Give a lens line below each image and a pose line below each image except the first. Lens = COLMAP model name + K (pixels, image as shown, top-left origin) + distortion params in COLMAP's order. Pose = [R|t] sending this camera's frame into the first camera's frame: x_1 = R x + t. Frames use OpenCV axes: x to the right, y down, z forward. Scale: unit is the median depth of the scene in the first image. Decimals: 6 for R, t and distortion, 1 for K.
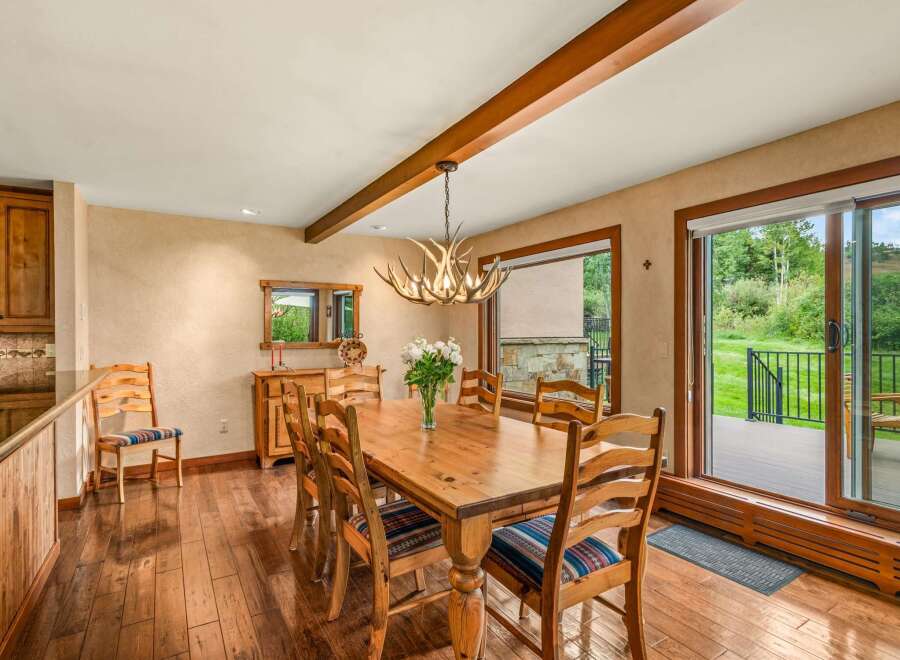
lens RADIAL K [[465.5, 0, 448.3], [0, 465.5, 337.6], [0, 0, 1]] dist [0.017725, -0.001644]
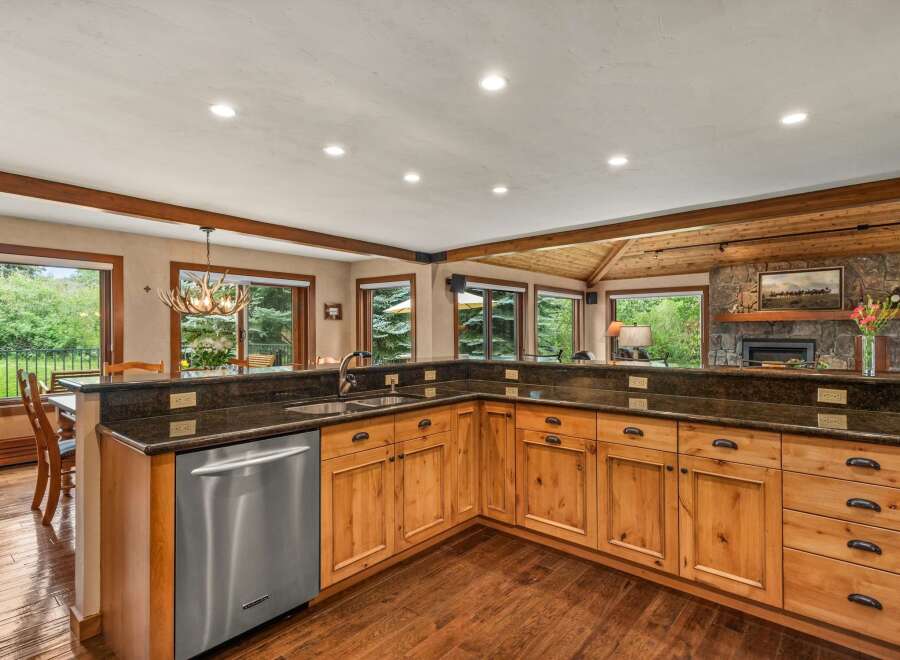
lens RADIAL K [[473.0, 0, 458.1], [0, 473.0, 330.3], [0, 0, 1]] dist [0.010844, -0.001391]
pose [[-0.307807, 0.010097, 0.951395, -1.260808], [0.011574, 0.999909, -0.006867, 0.001036], [-0.951378, 0.008898, -0.307896, 0.474053]]
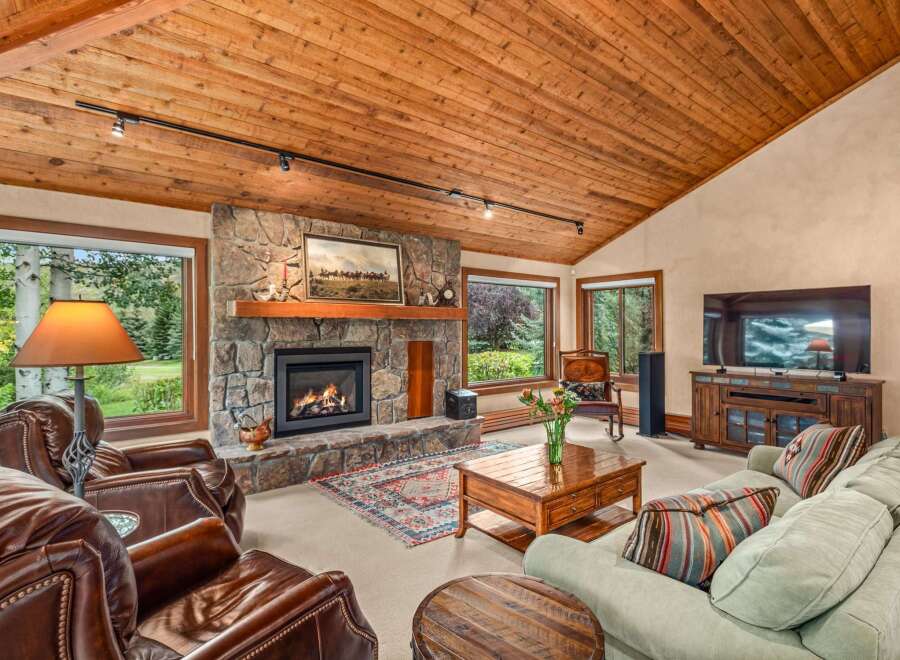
lens RADIAL K [[459.8, 0, 450.0], [0, 459.8, 330.0], [0, 0, 1]] dist [0.021903, -0.009388]
pose [[-0.992000, 0.006741, -0.126058, 0.096710], [0.005707, 0.999947, 0.008560, -0.014860], [0.126109, 0.007772, -0.991986, -0.241978]]
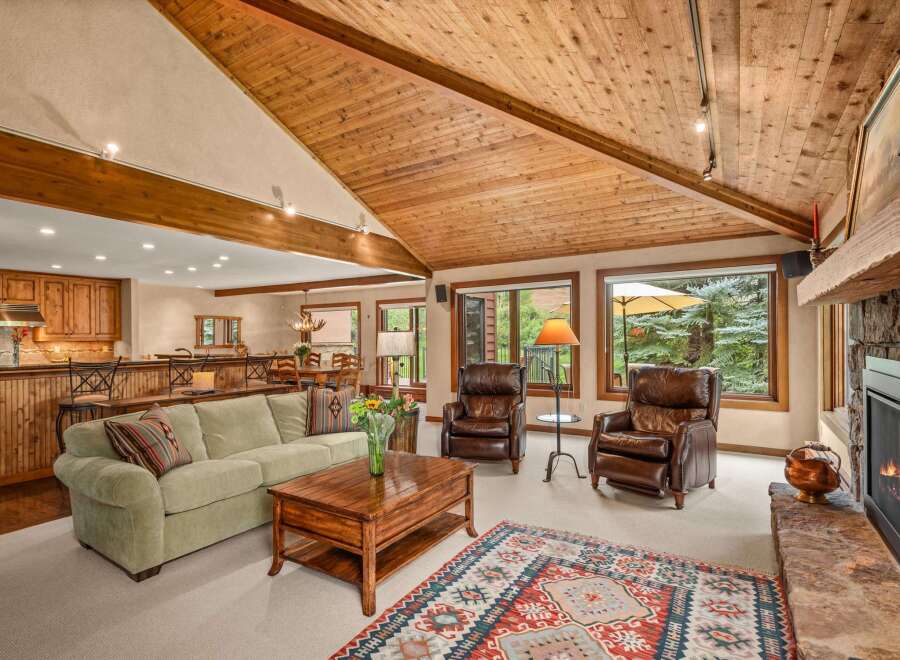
lens RADIAL K [[465.5, 0, 448.3], [0, 465.5, 337.6], [0, 0, 1]] dist [0.017725, -0.001644]
pose [[0.893788, -0.000675, 0.448490, -0.410250], [0.007620, 0.999877, -0.013683, 0.017549], [-0.448426, 0.015647, 0.893683, -1.714340]]
